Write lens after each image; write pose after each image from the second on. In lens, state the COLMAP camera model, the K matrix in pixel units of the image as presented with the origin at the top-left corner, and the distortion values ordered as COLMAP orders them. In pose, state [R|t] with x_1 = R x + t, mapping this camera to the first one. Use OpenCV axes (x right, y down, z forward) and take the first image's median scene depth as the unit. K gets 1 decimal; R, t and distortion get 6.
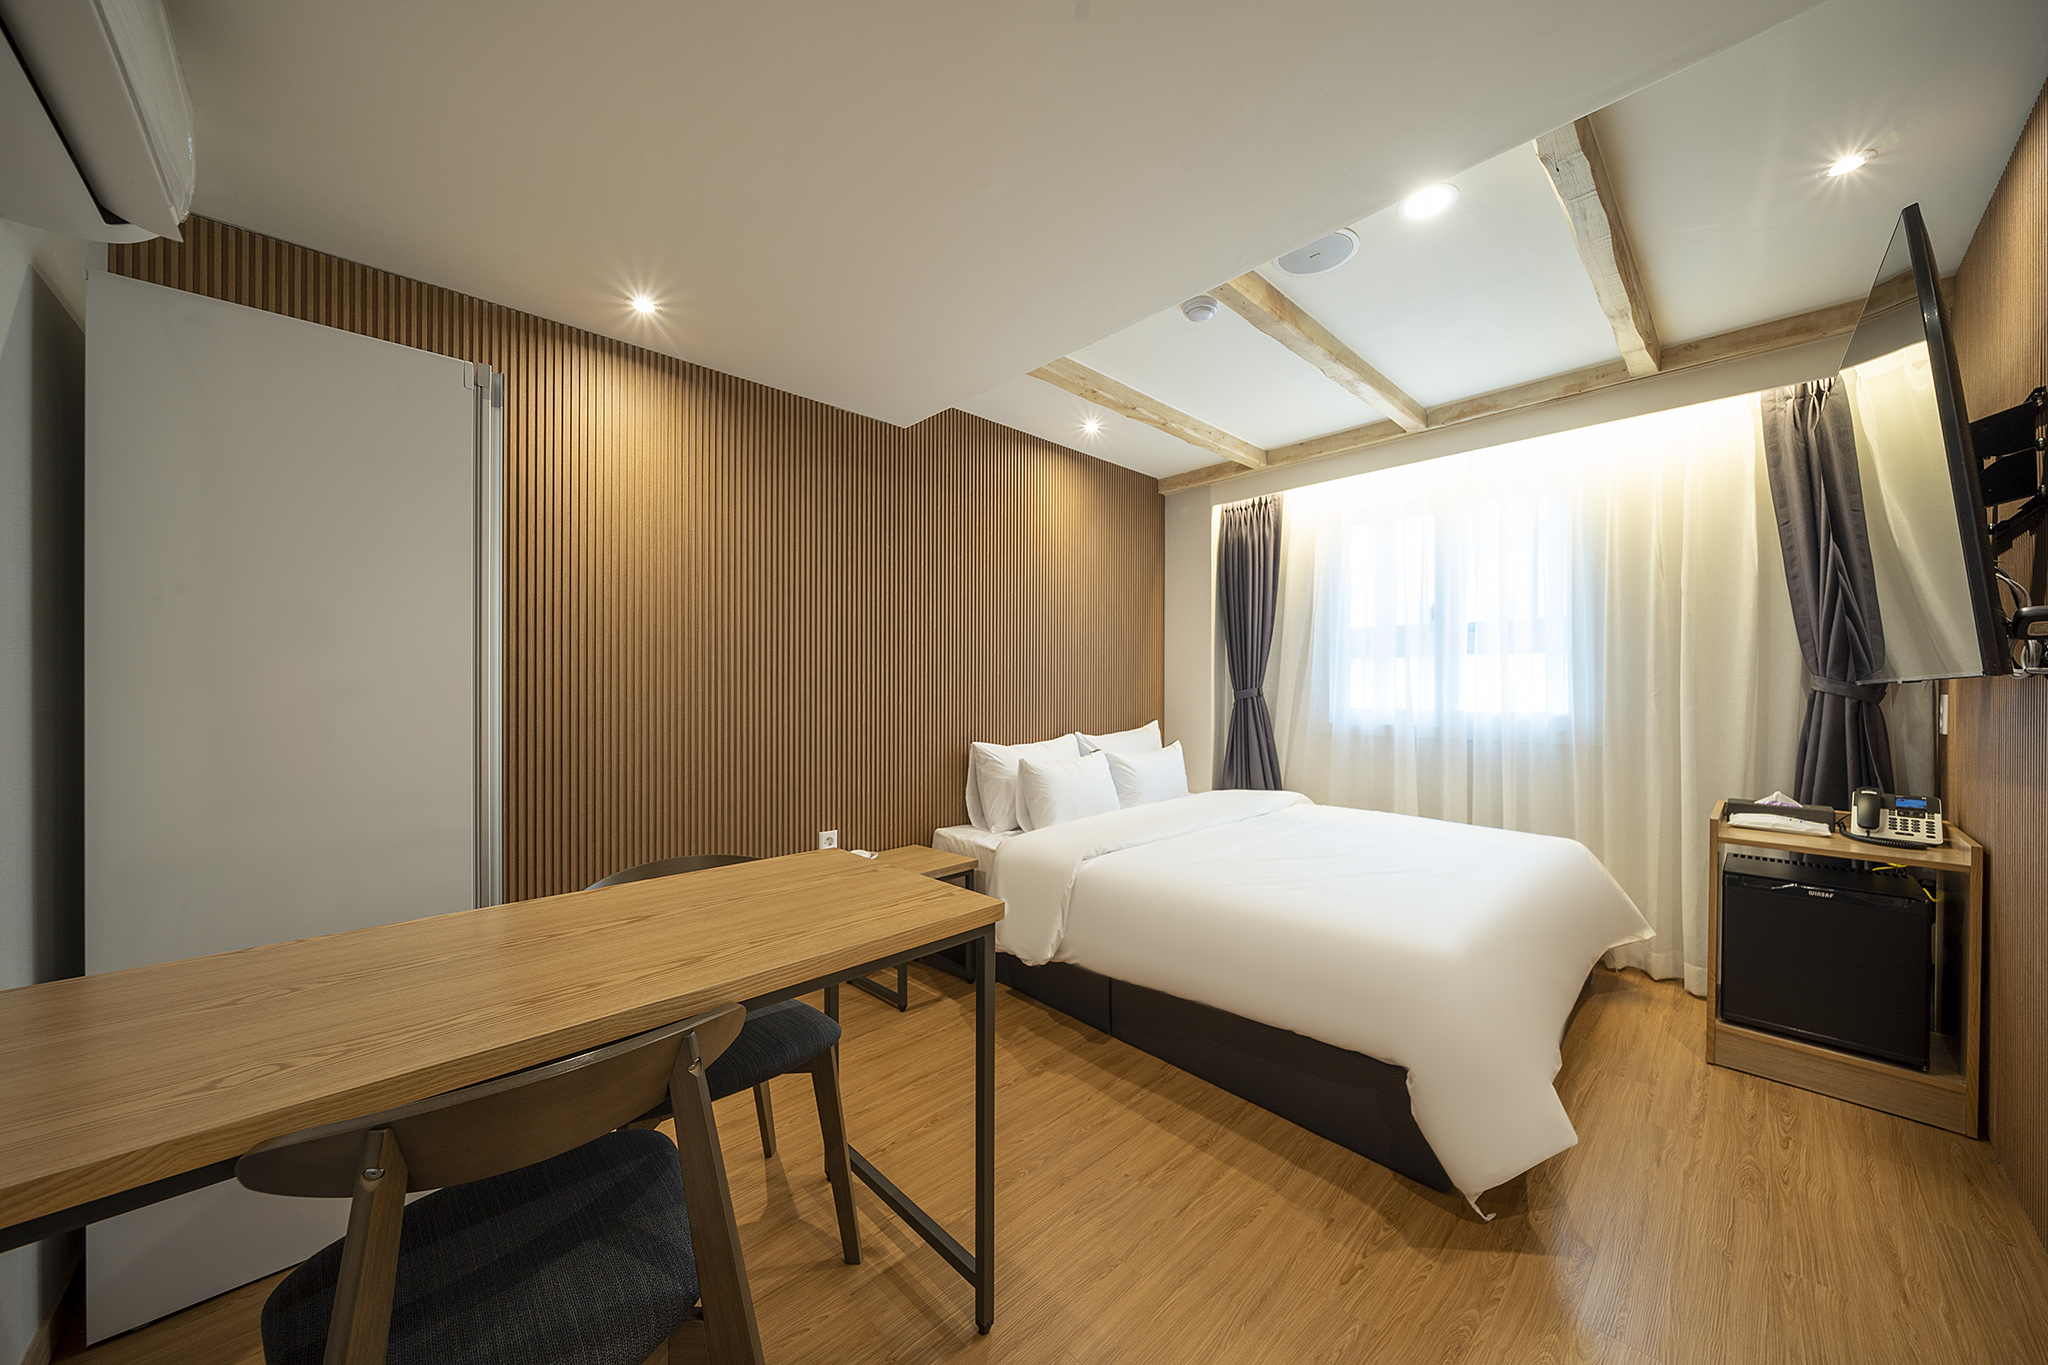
lens RADIAL K [[884.2, 0, 1024.0], [0, 884.2, 682.5], [0, 0, 1]] dist [0.000204, -0.000002]
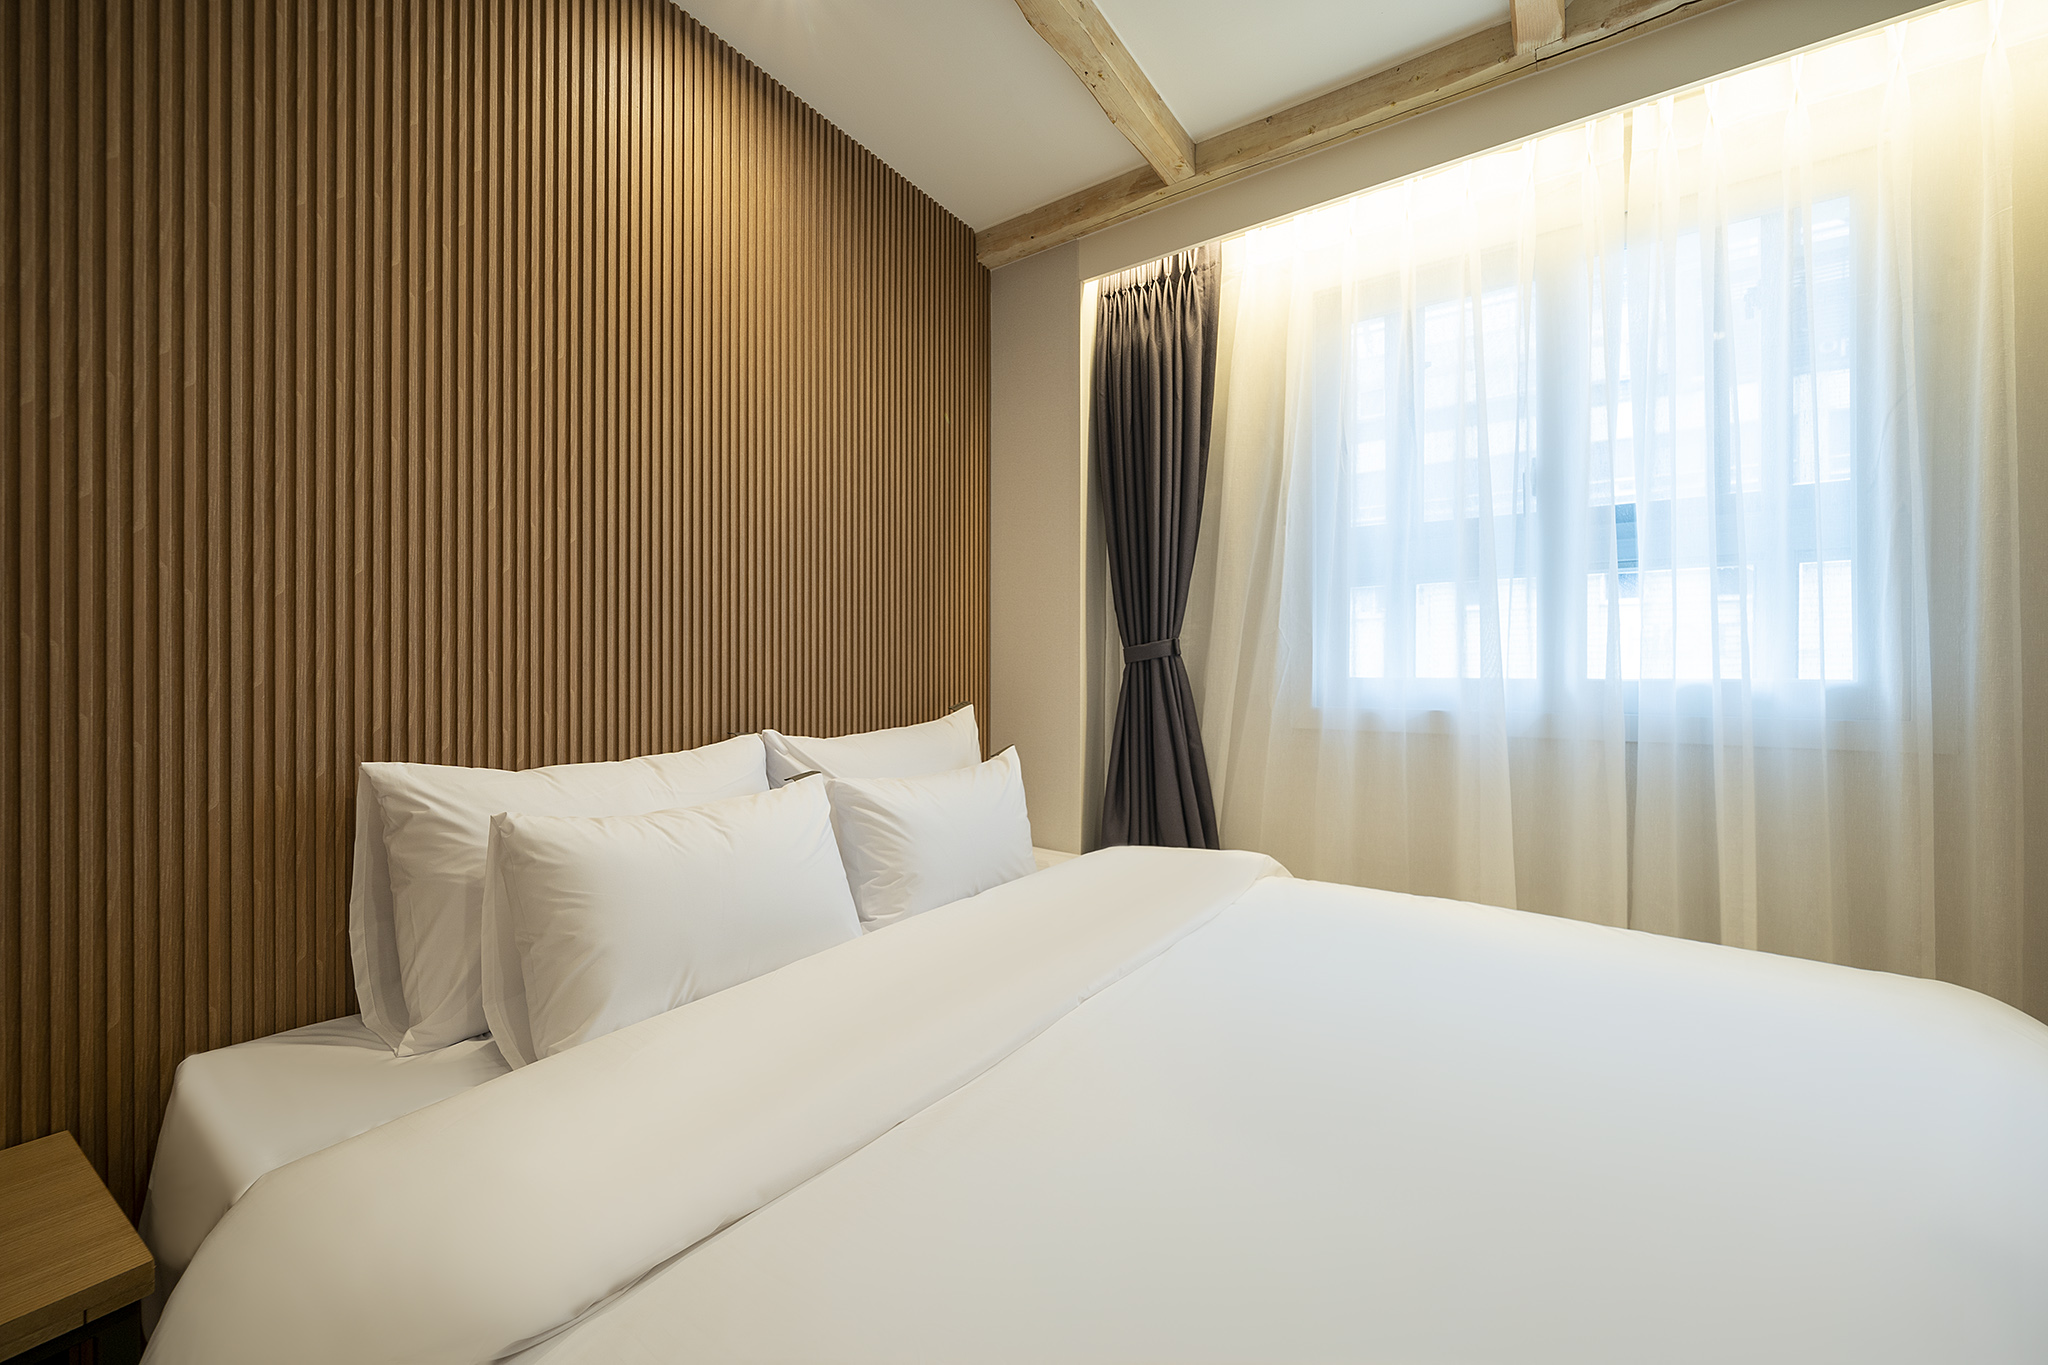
lens RADIAL K [[772.3, 0, 1024.0], [0, 772.3, 682.5], [0, 0, 1]] dist [0.000837, 0.000074]
pose [[0.988755, 0.004687, 0.149470, 0.119640], [-0.003686, 0.999969, -0.006977, 0.034184], [-0.149498, 0.006347, 0.988742, 0.592125]]
